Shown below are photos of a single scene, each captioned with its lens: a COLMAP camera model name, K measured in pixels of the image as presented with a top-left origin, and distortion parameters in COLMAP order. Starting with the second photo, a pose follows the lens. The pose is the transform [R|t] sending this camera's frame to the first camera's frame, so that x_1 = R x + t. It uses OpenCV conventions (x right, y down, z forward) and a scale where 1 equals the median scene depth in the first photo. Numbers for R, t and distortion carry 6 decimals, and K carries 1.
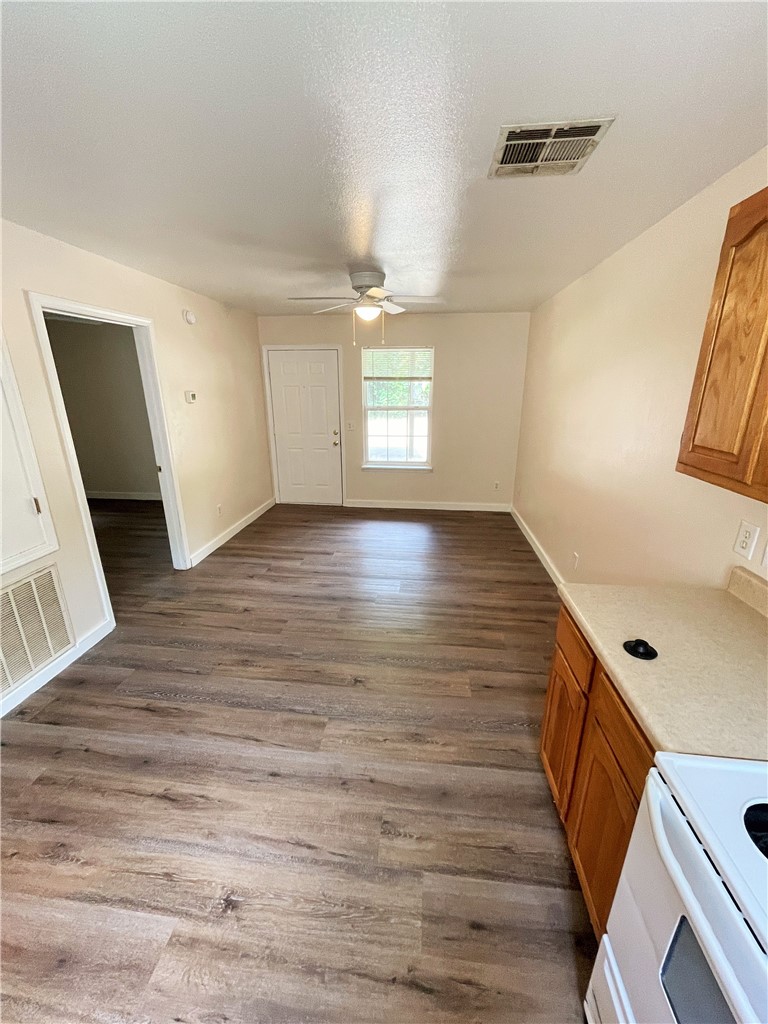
lens RADIAL K [[409.1, 0, 380.2], [0, 409.1, 513.1], [0, 0, 1]] dist [-0.001927, -0.000036]
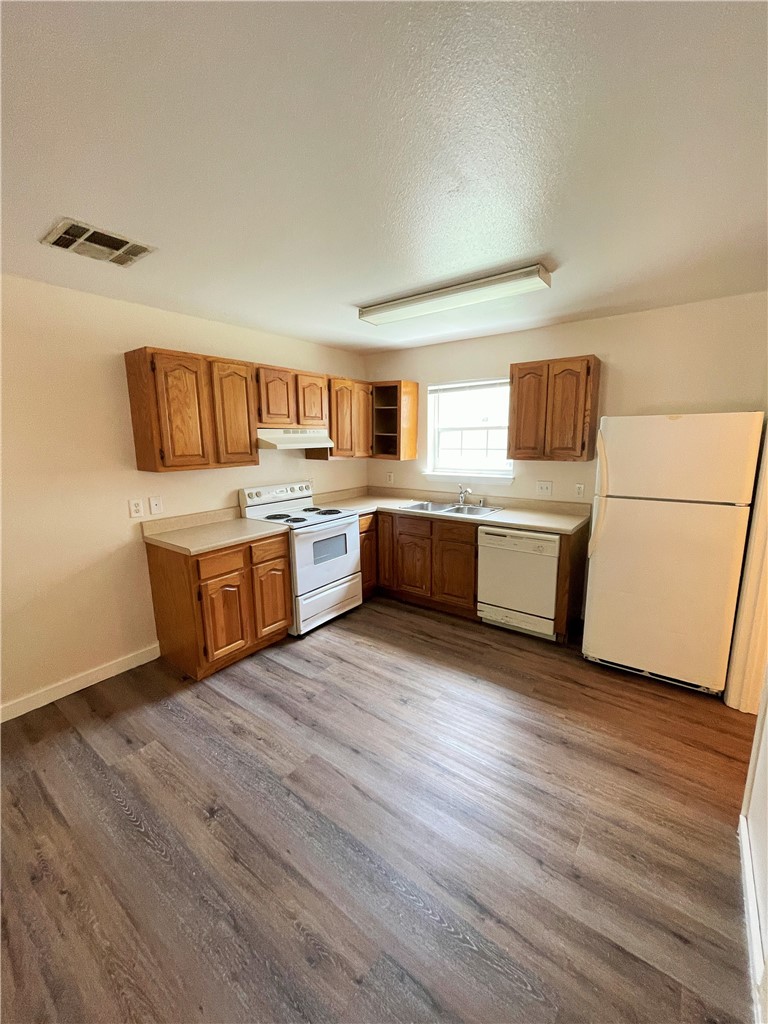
lens RADIAL K [[410.5, 0, 383.4], [0, 410.5, 510.7], [0, 0, 1]] dist [0.000318, -0.000793]
pose [[-0.861421, -0.080384, 0.501490, -0.819715], [0.165472, 0.889103, 0.426749, -0.427109], [-0.480180, 0.450593, -0.752591, 1.470206]]
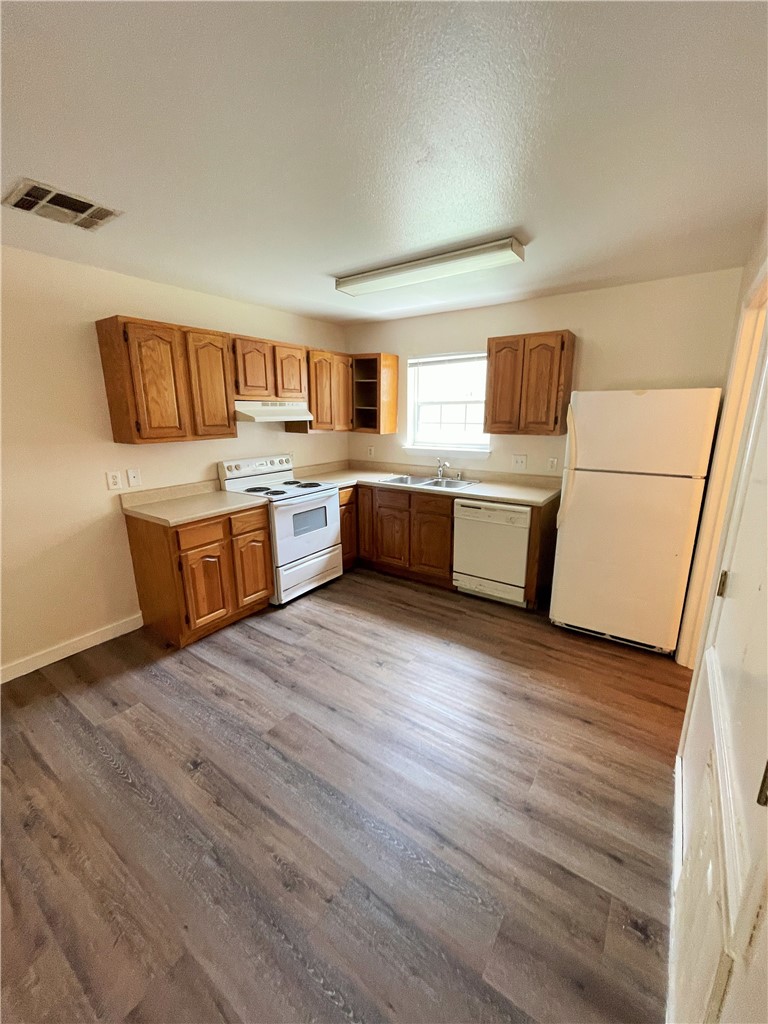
lens RADIAL K [[410.5, 0, 383.8], [0, 410.5, 510.8], [0, 0, 1]] dist [0.000318, -0.000793]
pose [[-0.877560, -0.109607, 0.466771, -0.868857], [0.150087, 0.861796, 0.484542, -0.428070], [-0.455371, 0.495271, -0.739827, 1.487696]]
